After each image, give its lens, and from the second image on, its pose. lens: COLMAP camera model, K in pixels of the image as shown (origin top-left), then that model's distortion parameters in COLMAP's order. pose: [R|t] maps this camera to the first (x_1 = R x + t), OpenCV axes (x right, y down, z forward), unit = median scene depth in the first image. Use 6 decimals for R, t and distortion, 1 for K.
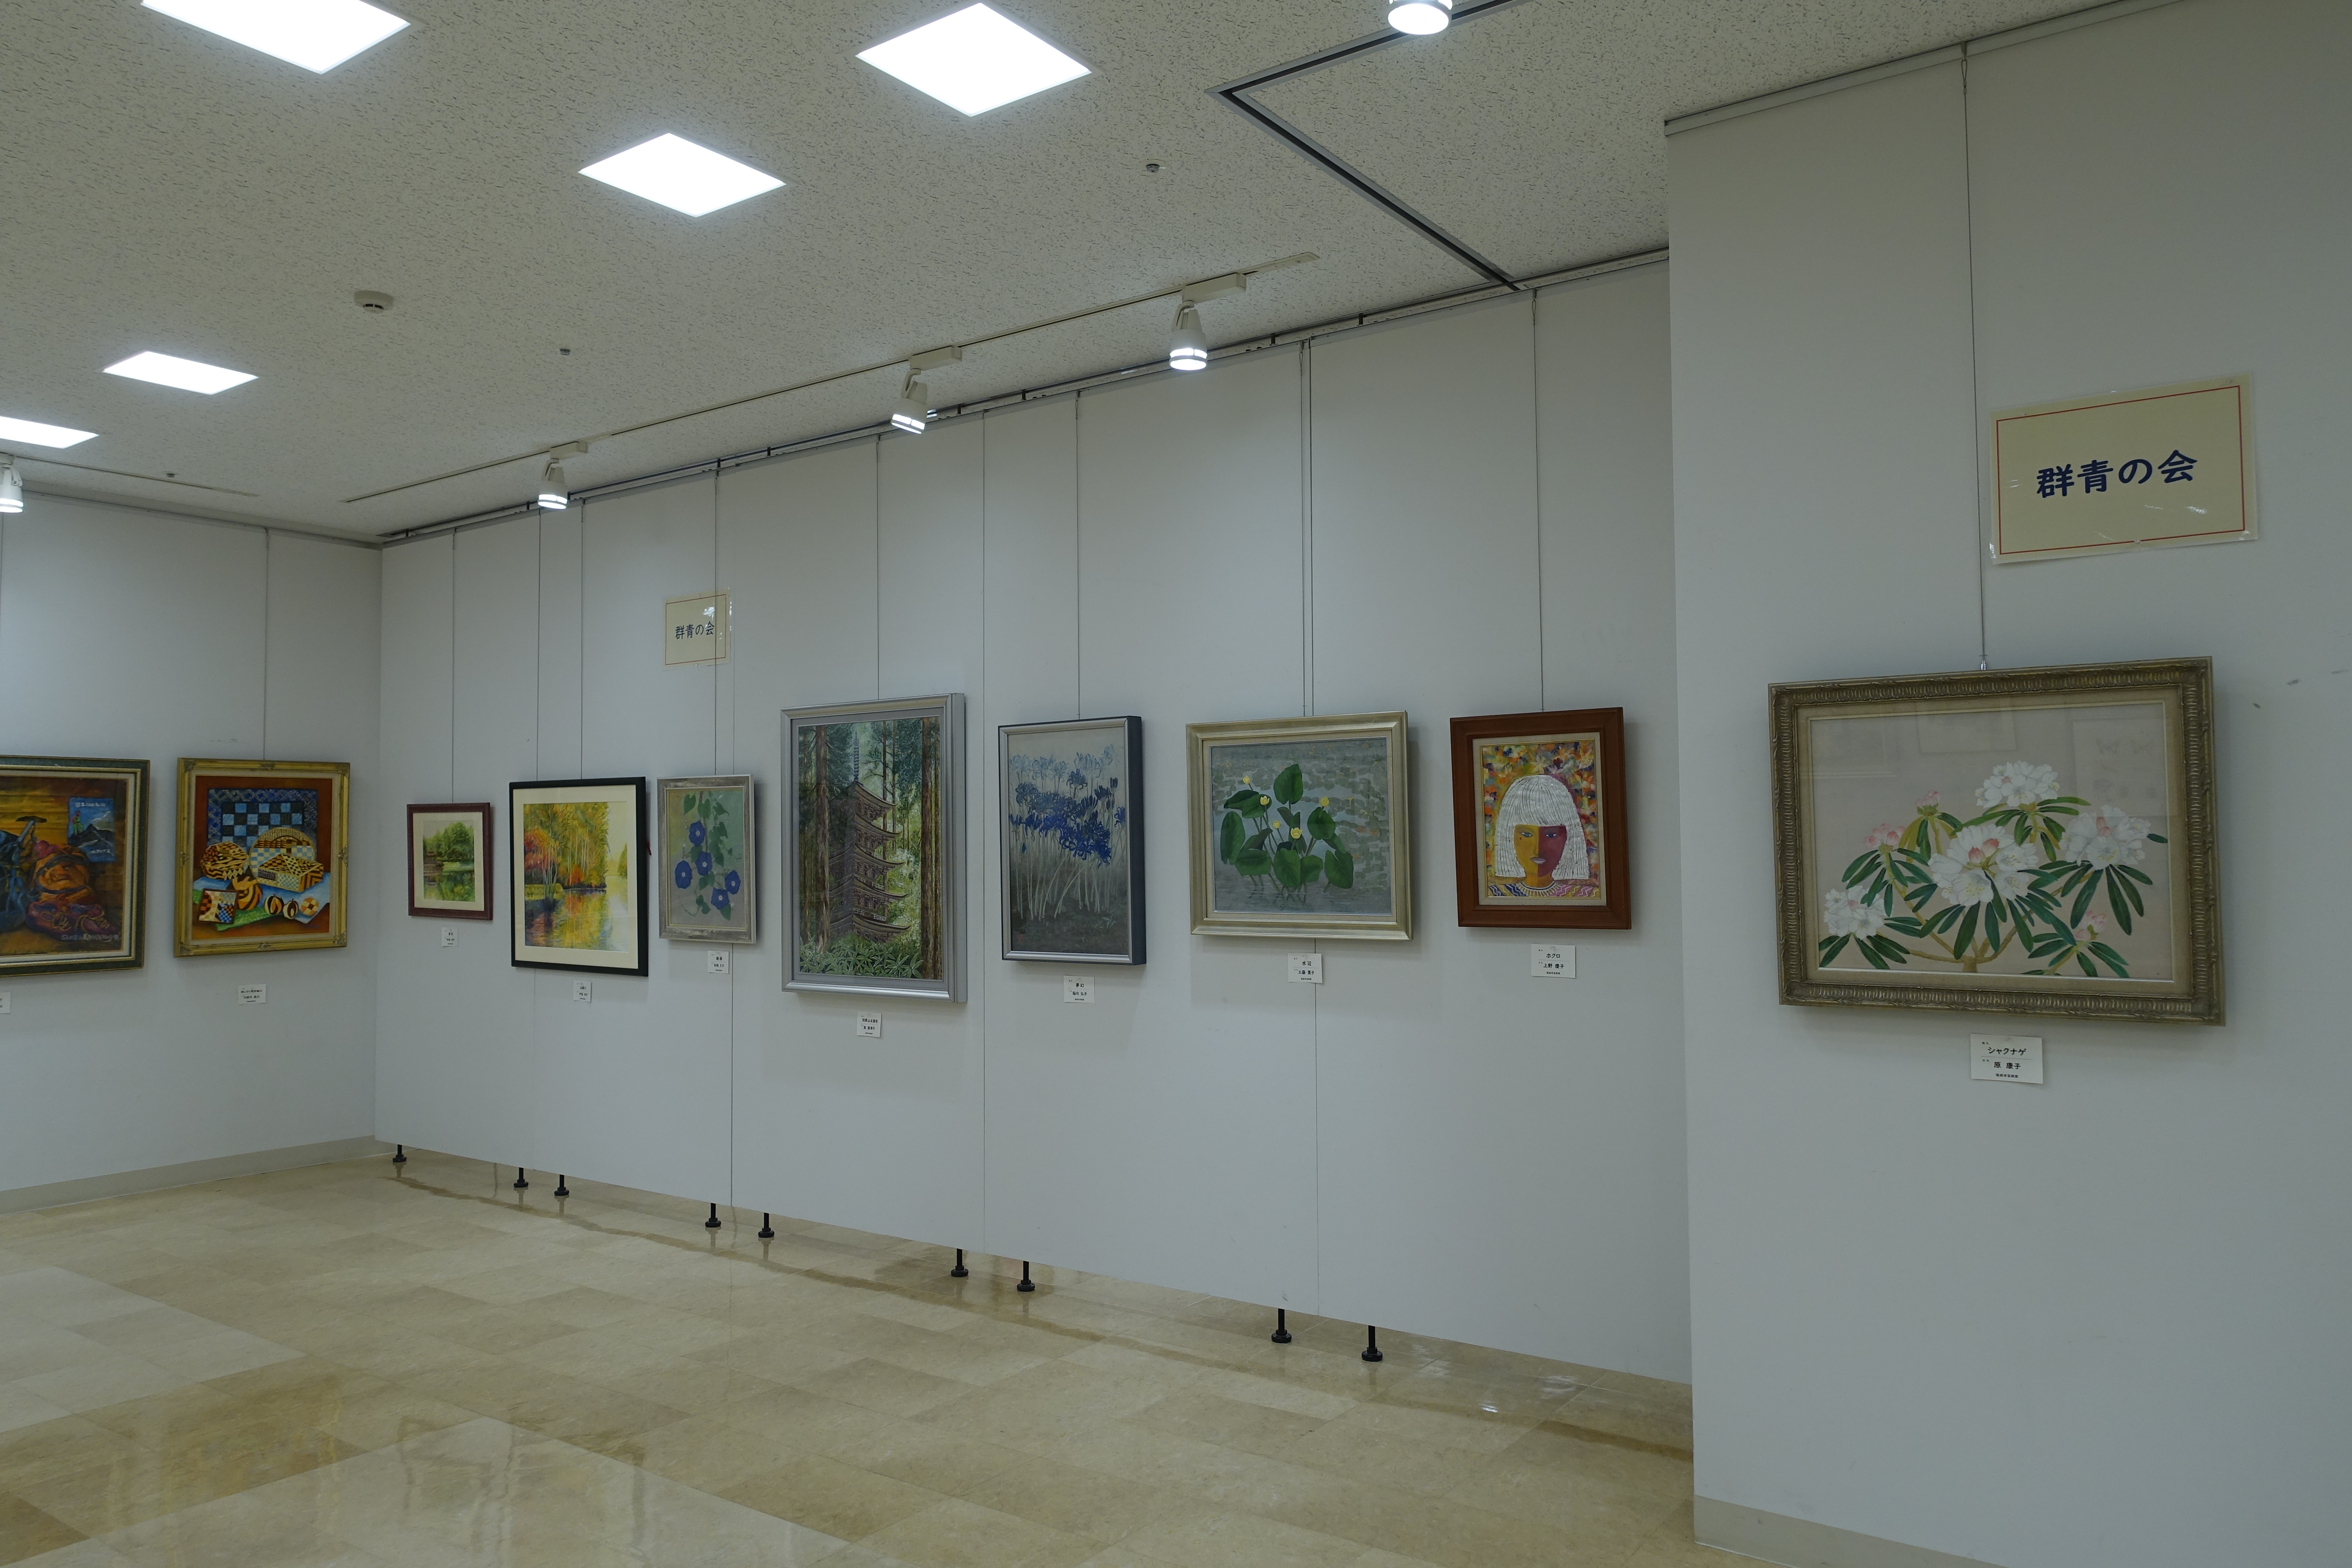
lens RADIAL K [[1623.3, 0, 1177.3], [0, 1623.3, 776.8], [0, 0, 1]] dist [-0.002437, 0.000291]
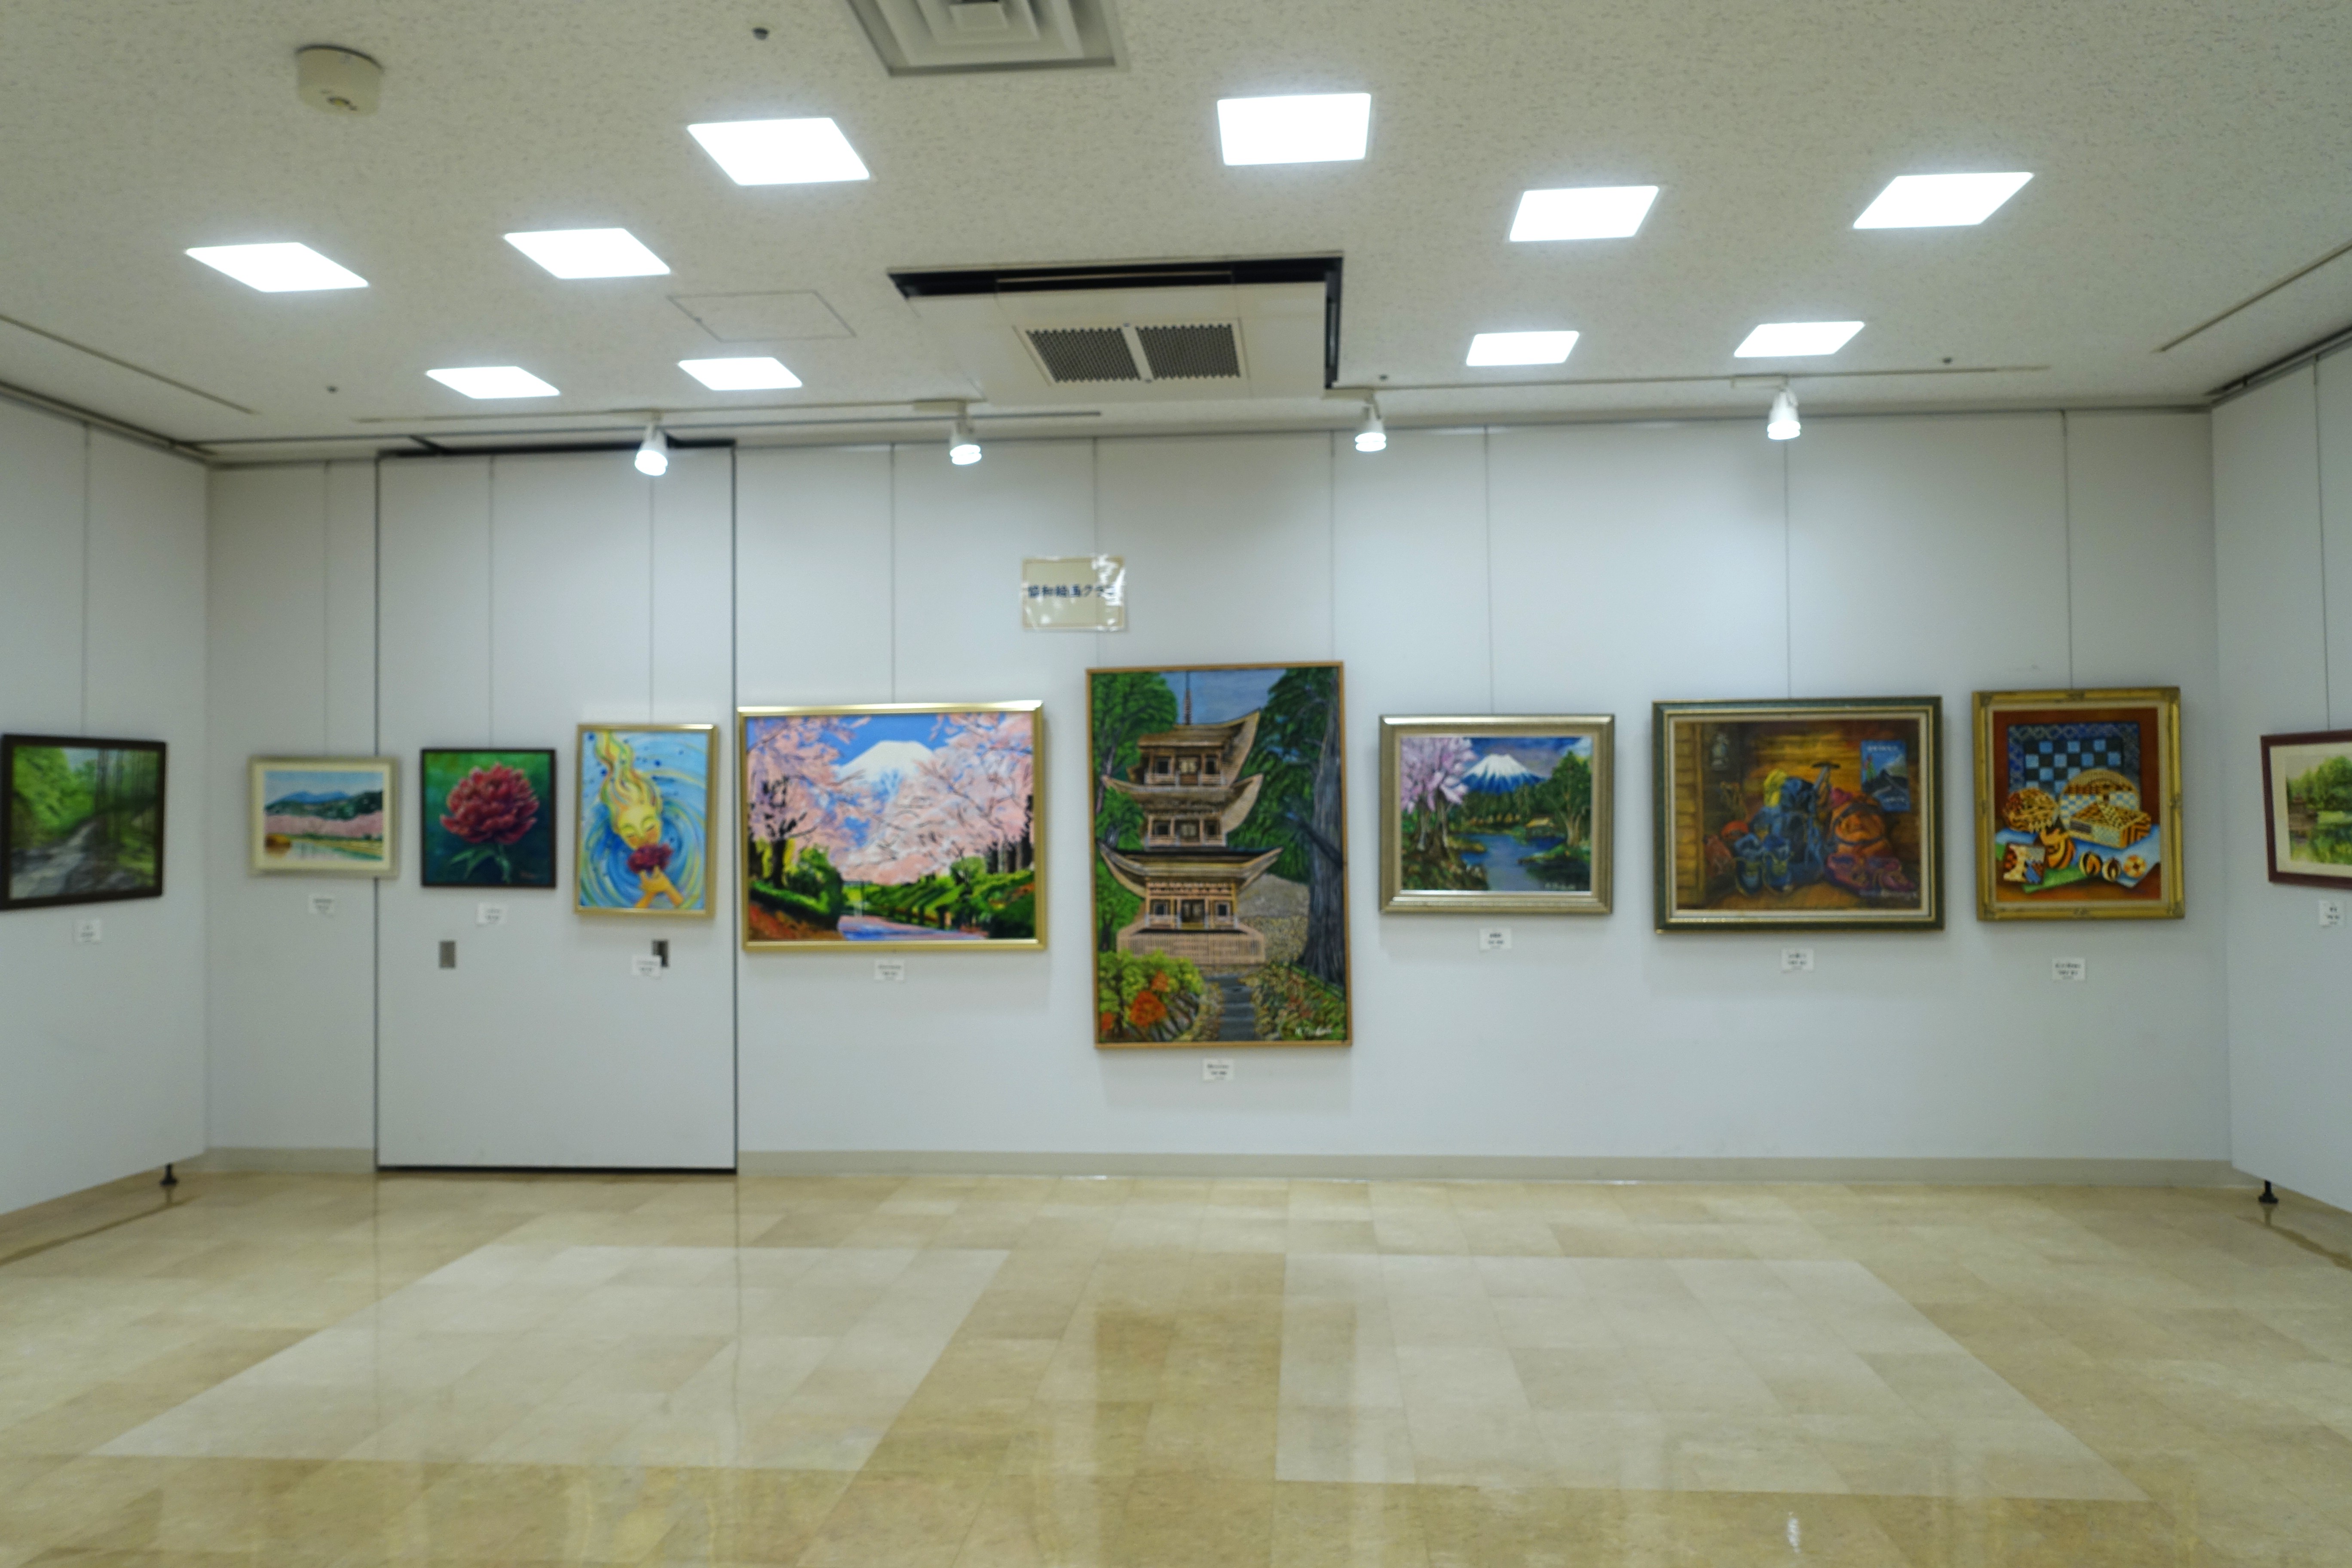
lens RADIAL K [[1623.3, 0, 1177.3], [0, 1623.3, 776.8], [0, 0, 1]] dist [-0.002437, 0.000291]
pose [[0.518512, -0.018892, -0.854862, -0.092686], [0.042998, 0.999067, 0.004002, 0.011847], [0.853988, -0.038832, 0.518841, 0.179382]]
